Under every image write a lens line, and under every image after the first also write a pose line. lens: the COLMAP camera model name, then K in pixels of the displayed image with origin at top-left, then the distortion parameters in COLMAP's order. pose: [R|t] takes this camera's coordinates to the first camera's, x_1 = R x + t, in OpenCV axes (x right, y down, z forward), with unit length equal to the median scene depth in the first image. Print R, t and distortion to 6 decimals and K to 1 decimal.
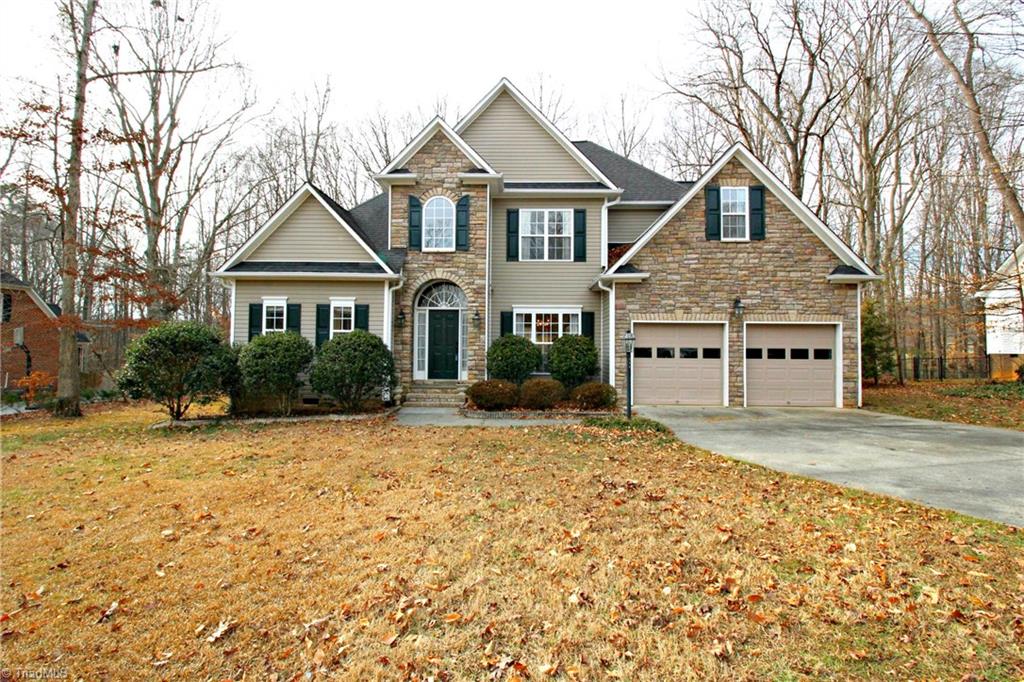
lens RADIAL K [[476.8, 0, 509.6], [0, 476.8, 335.3], [0, 0, 1]] dist [0.001652, -0.014218]
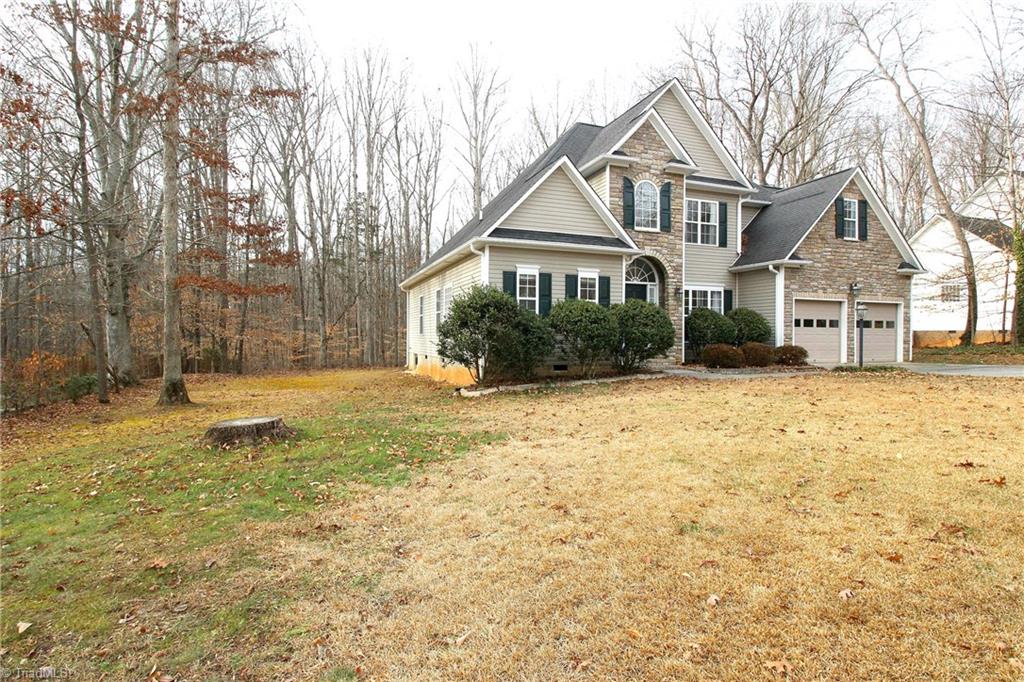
lens RADIAL K [[519.1, 0, 511.7], [0, 519.1, 340.7], [0, 0, 1]] dist [-0.005459, -0.000330]
pose [[0.929965, -0.006097, 0.367598, -0.886912], [-0.009620, 0.999117, 0.040909, 0.032840], [-0.367522, -0.041580, 0.929085, -0.015086]]
